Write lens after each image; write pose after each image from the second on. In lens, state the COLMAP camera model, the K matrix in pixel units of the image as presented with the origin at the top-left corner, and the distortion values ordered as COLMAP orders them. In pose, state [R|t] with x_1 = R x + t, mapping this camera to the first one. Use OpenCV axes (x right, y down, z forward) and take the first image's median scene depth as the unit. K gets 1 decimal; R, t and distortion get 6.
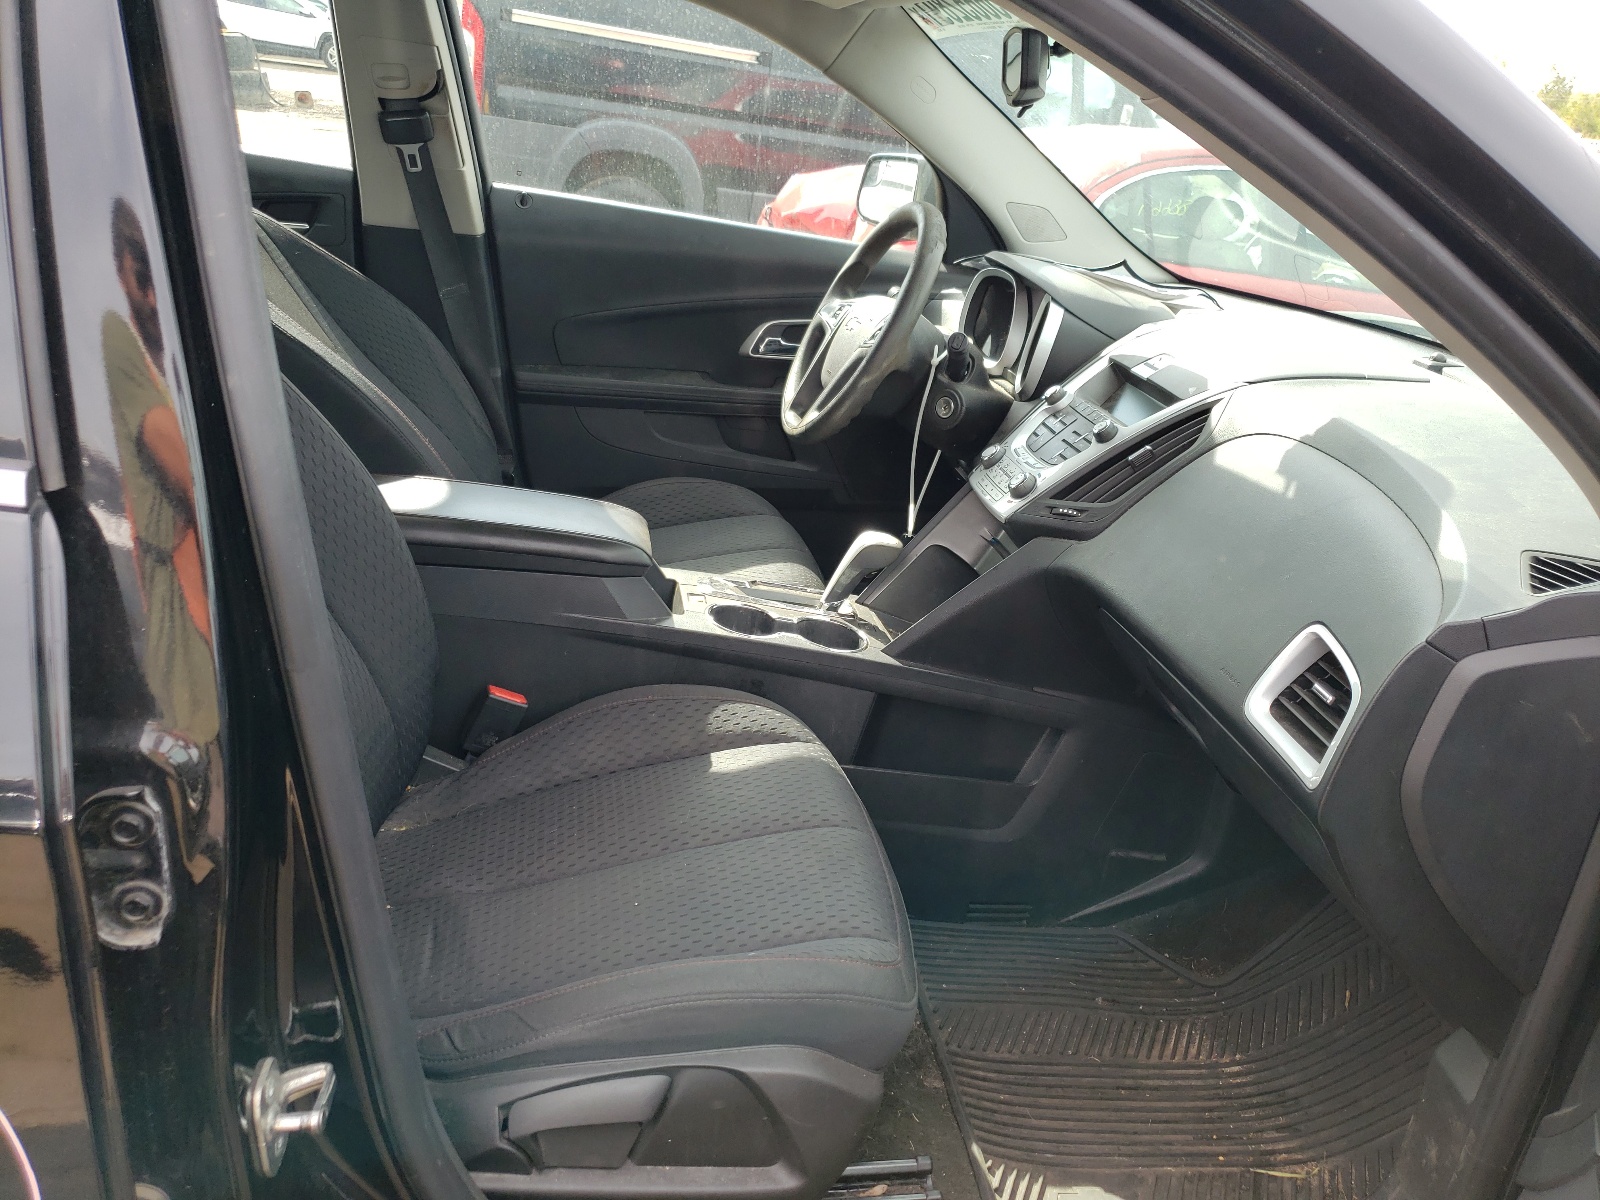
lens RADIAL K [[1185.5, 0, 800.0], [0, 1185.5, 600.0], [0, 0, 1]] dist [-0.003602, -0.000996]
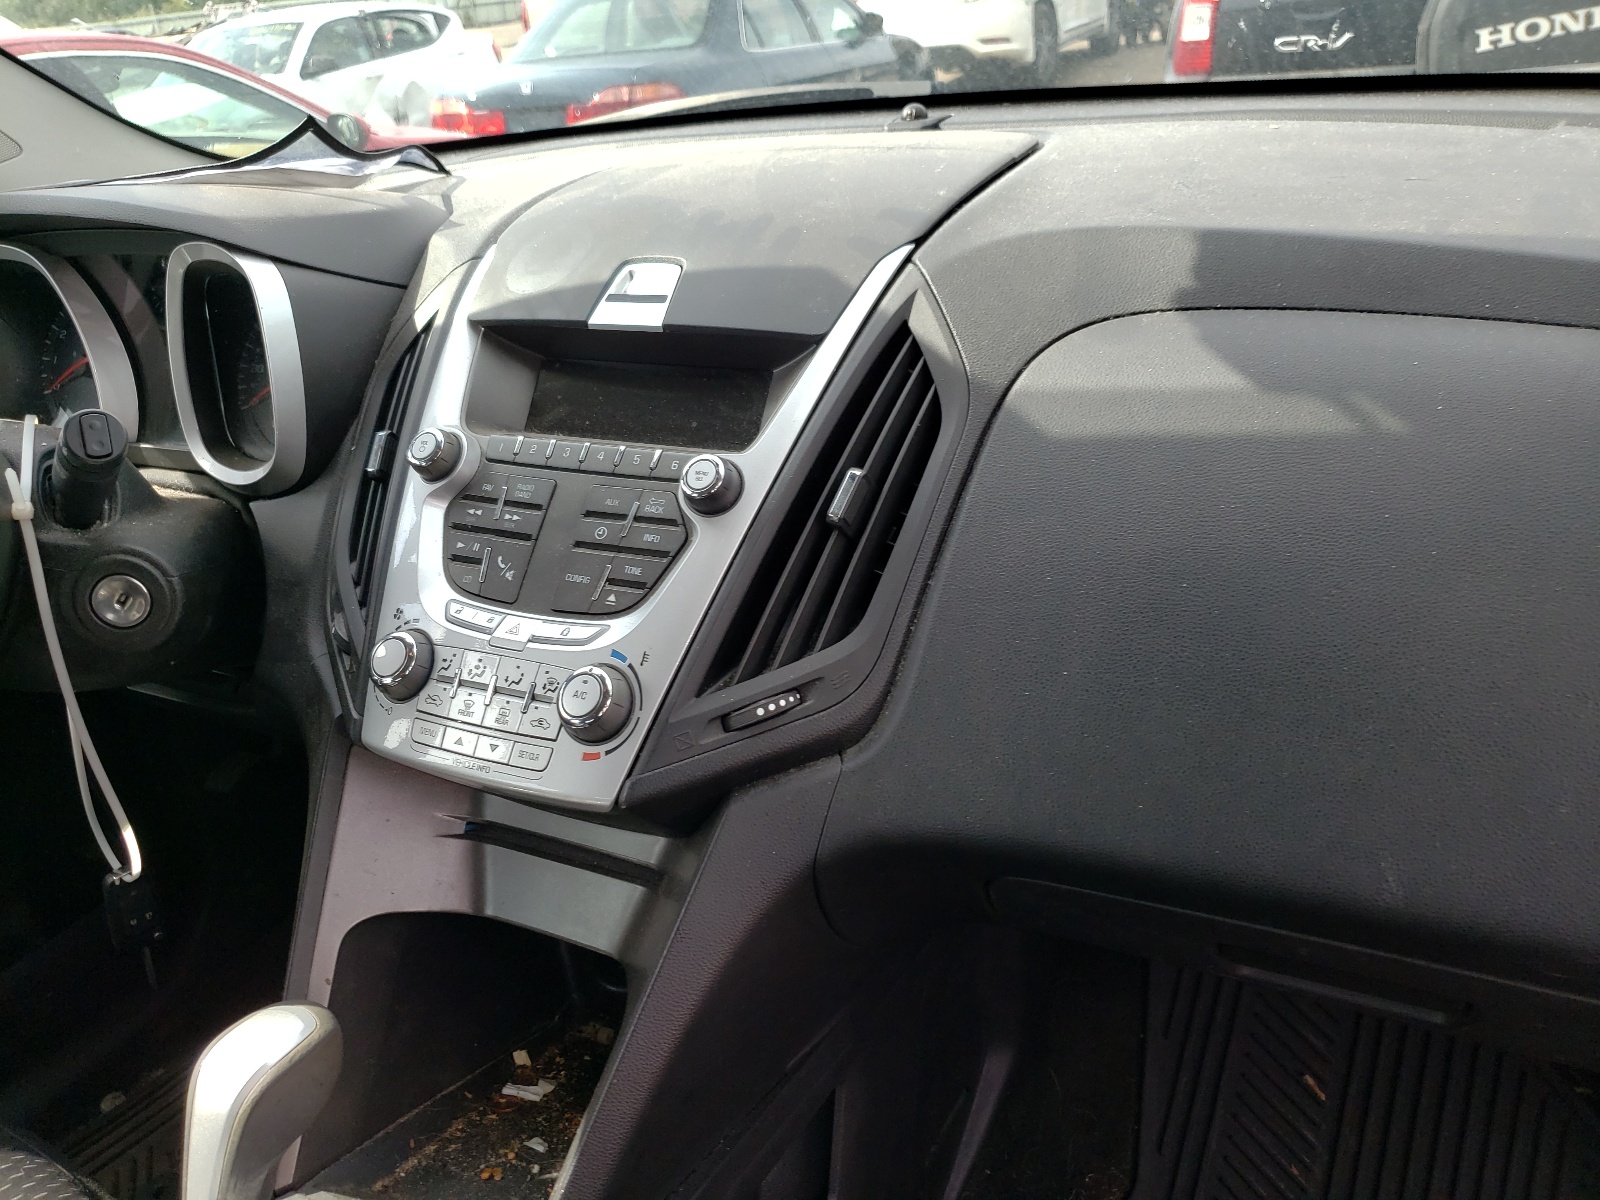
lens RADIAL K [[1185.5, 0, 800.0], [0, 1185.5, 600.0], [0, 0, 1]] dist [-0.003602, -0.000996]
pose [[0.579151, -0.498434, 0.645095, 0.002126], [0.461759, 0.852703, 0.244287, -0.179513], [-0.671835, 0.156399, 0.724000, 0.665082]]
